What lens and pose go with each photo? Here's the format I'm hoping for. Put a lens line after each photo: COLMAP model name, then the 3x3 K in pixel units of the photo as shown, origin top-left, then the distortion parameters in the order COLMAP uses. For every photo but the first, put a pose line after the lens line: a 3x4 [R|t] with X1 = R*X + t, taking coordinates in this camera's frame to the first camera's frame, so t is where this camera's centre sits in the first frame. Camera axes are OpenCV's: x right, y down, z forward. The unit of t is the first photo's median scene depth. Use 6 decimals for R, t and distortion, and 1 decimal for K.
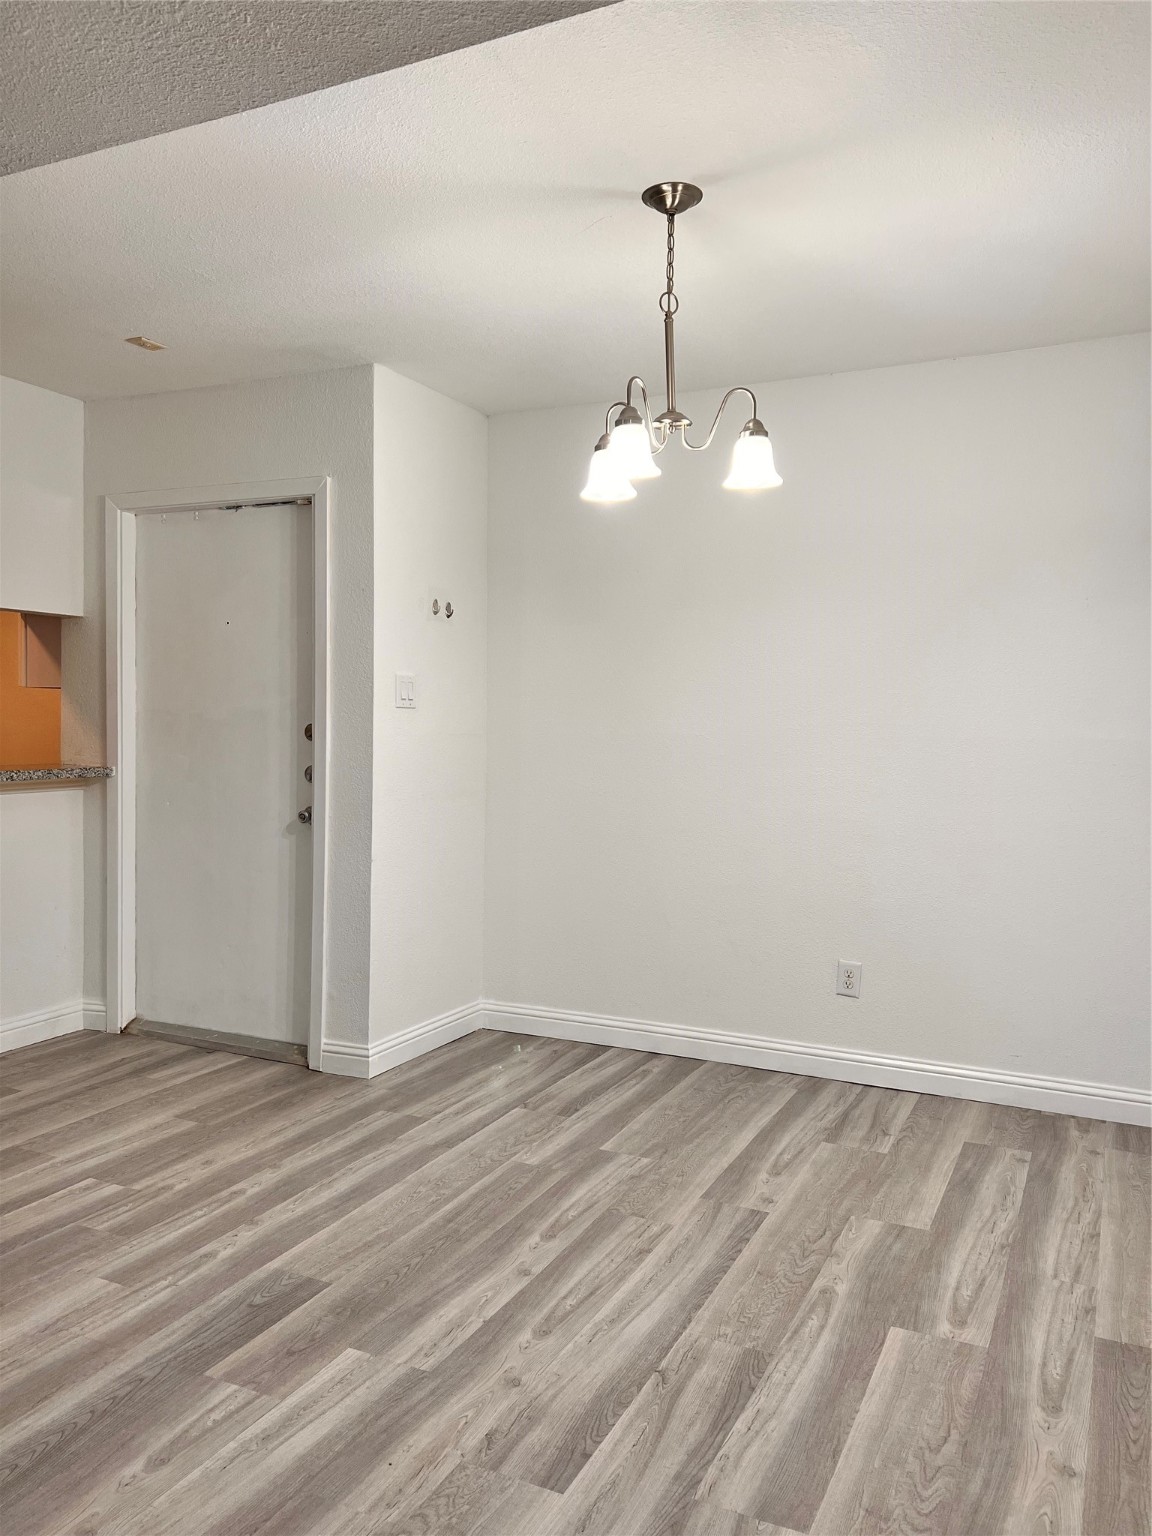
lens RADIAL K [[1154.7, 0, 581.2], [0, 1154.7, 775.0], [0, 0, 1]] dist [0.016738, -0.021978]
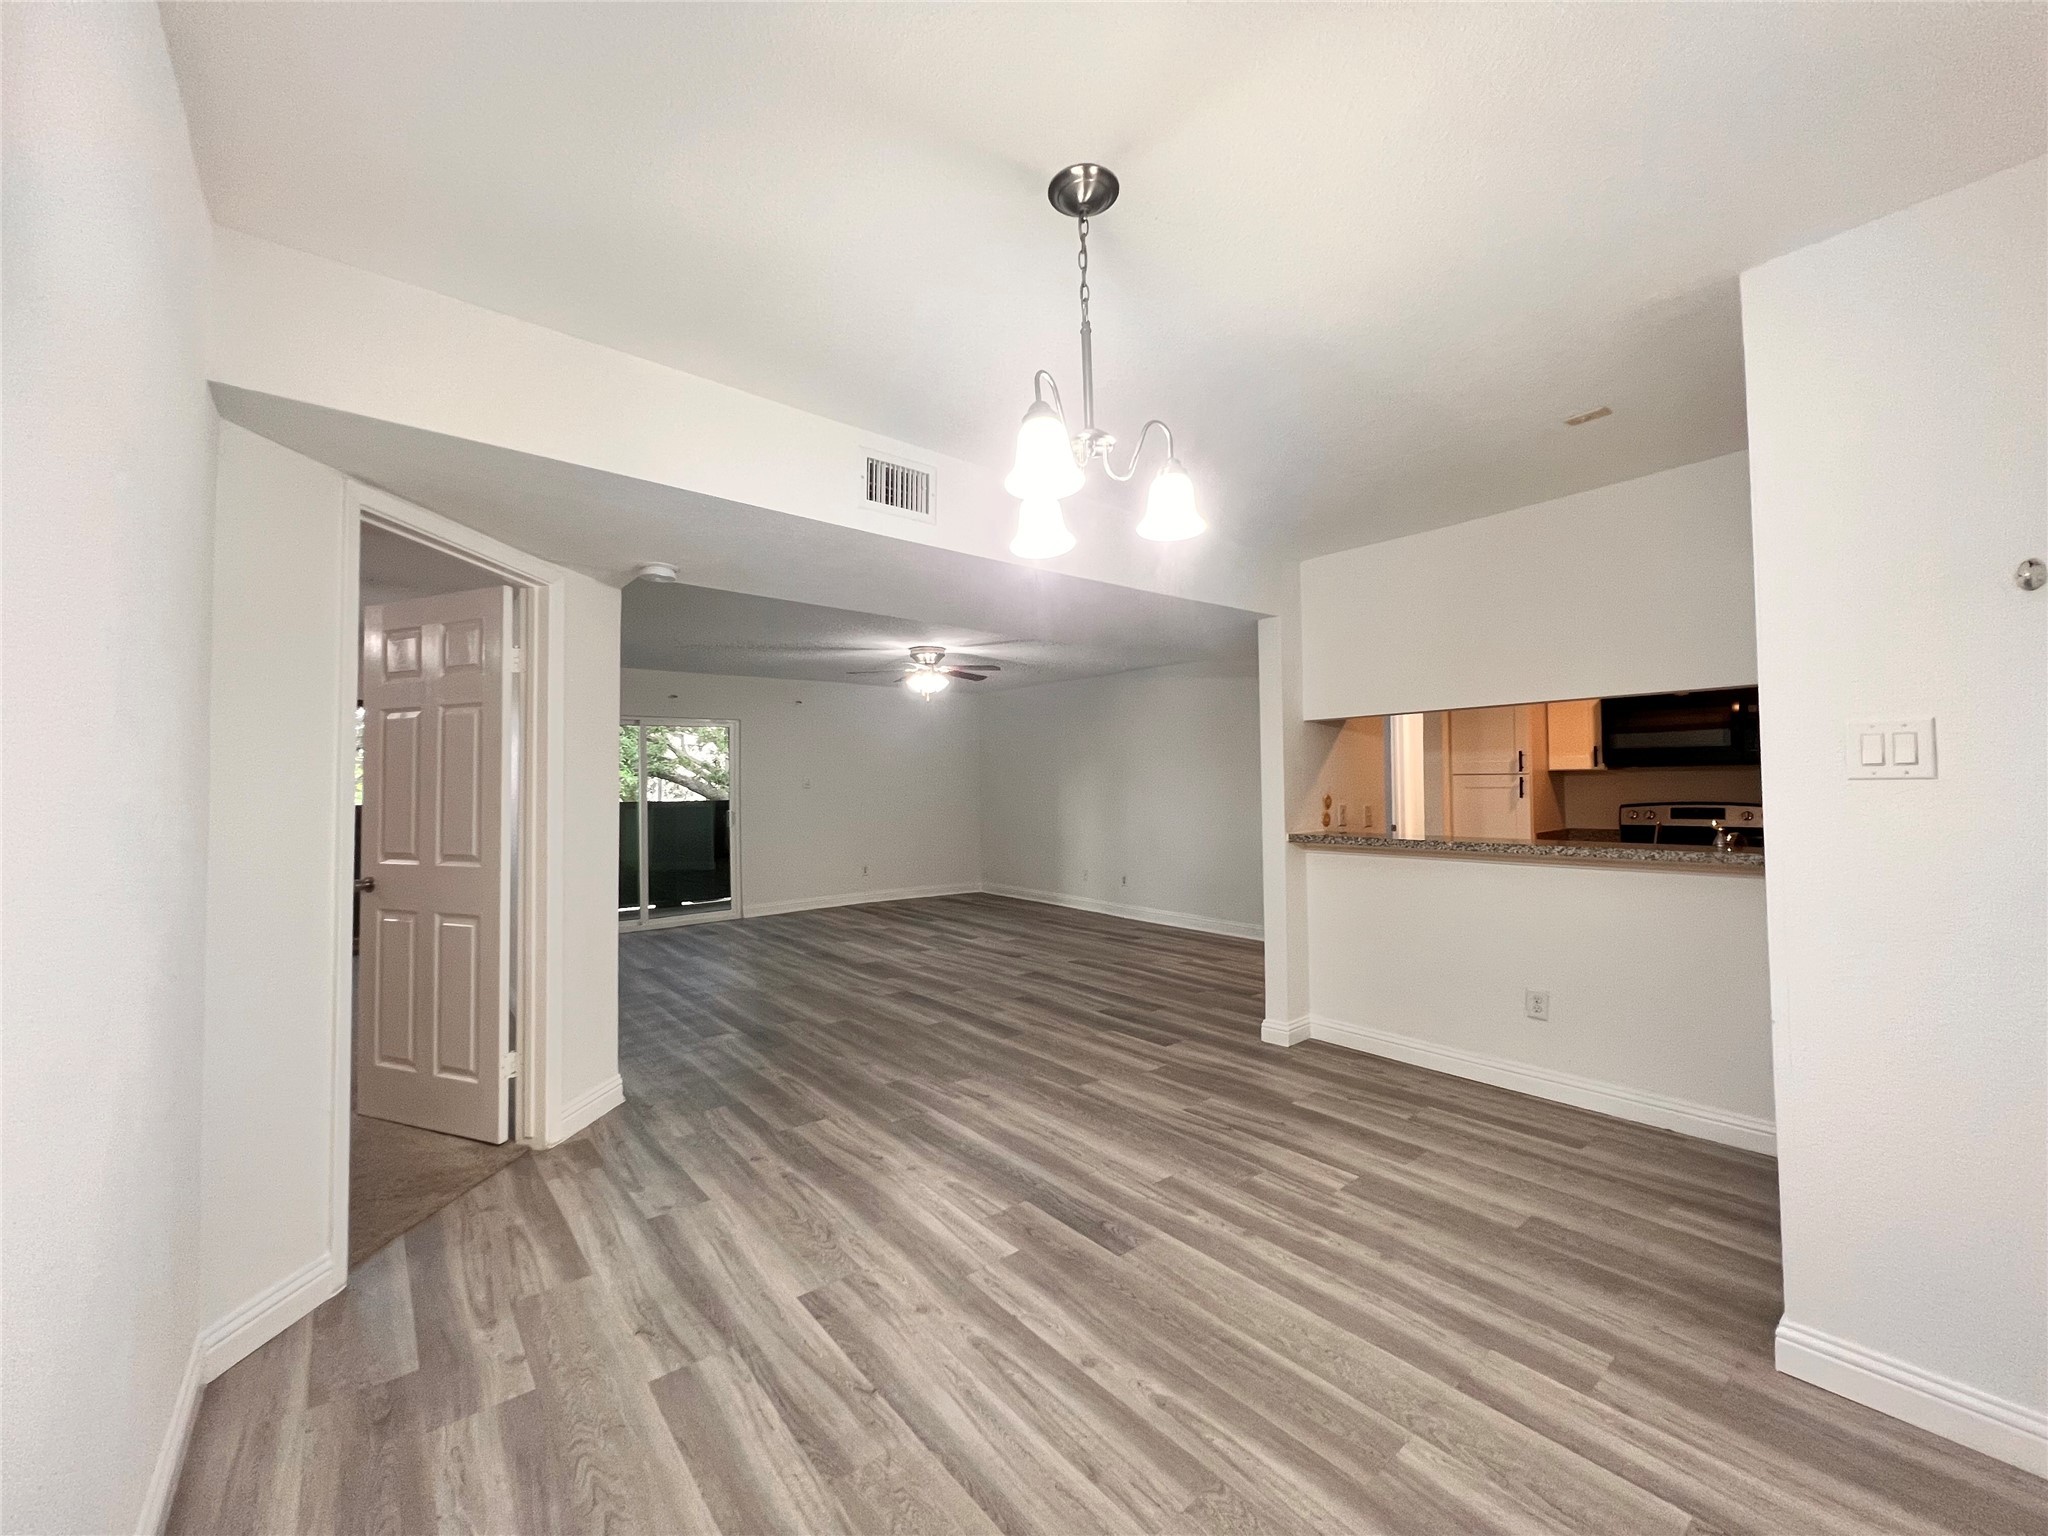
lens RADIAL K [[813.4, 0, 1007.2], [0, 813.4, 757.5], [0, 0, 1]] dist [0.001832, 0.000728]
pose [[-0.439326, -0.044855, -0.897207, 0.674721], [-0.035481, 0.998840, -0.032563, -0.067539], [0.897627, 0.017528, -0.440408, 1.318720]]
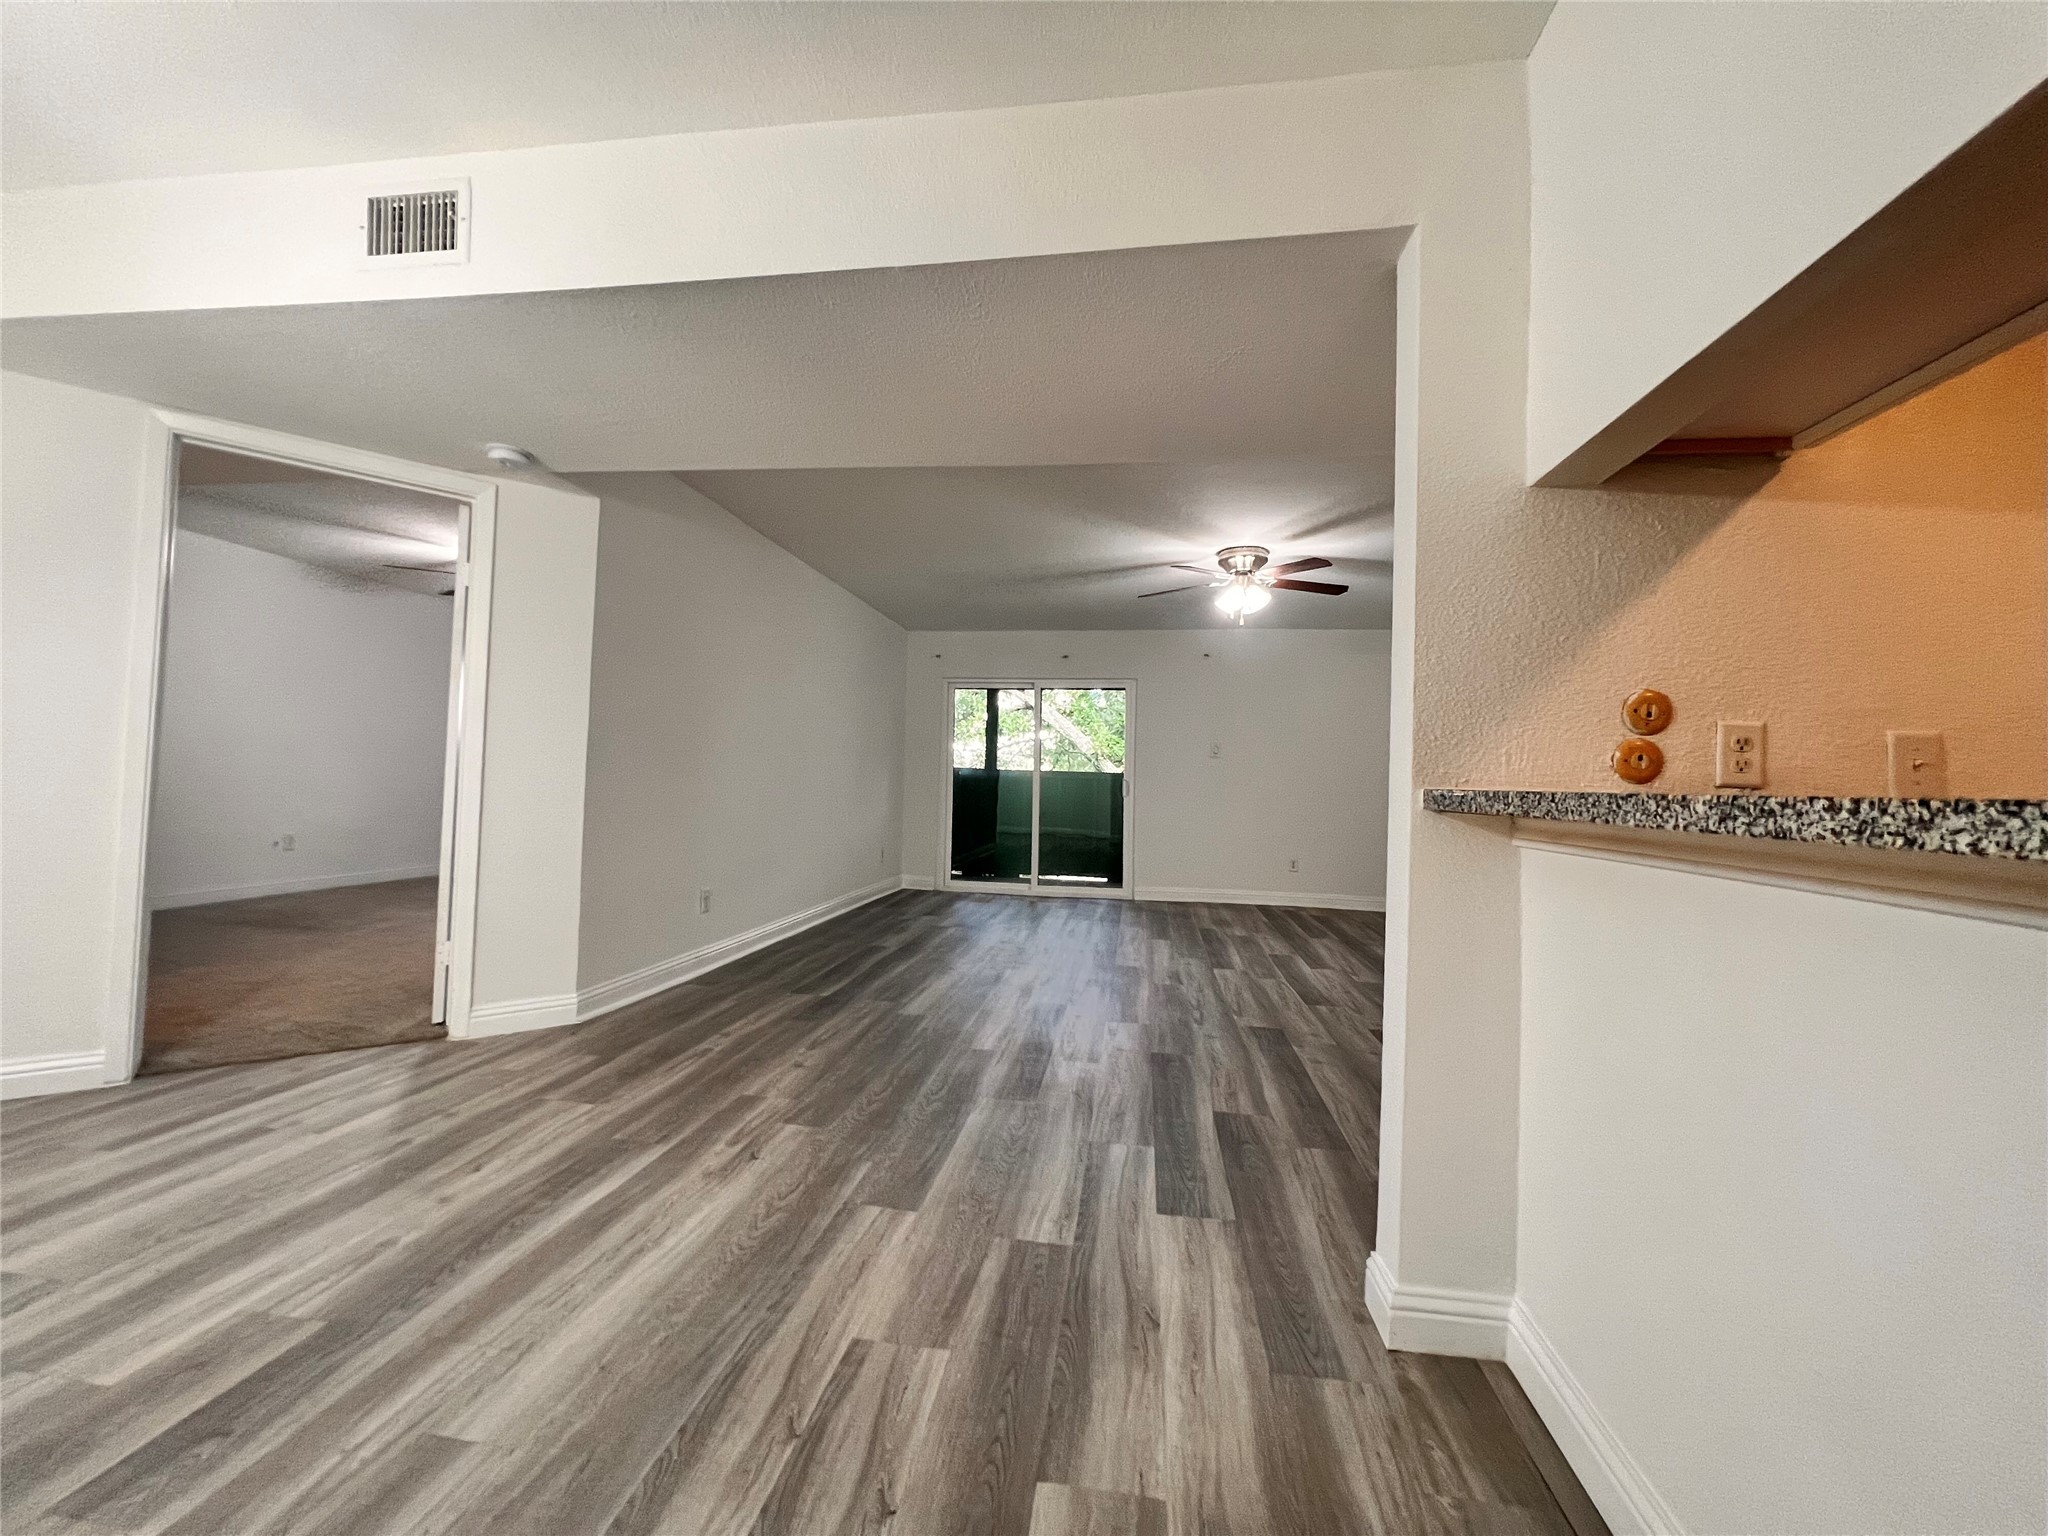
lens RADIAL K [[813.4, 0, 1014.7], [0, 813.4, 762.3], [0, 0, 1]] dist [0.001832, 0.000728]
pose [[-0.957996, -0.053328, -0.281779, -0.590455], [-0.059463, 0.998142, 0.013262, 0.002848], [0.280548, 0.029461, -0.959388, 1.613706]]
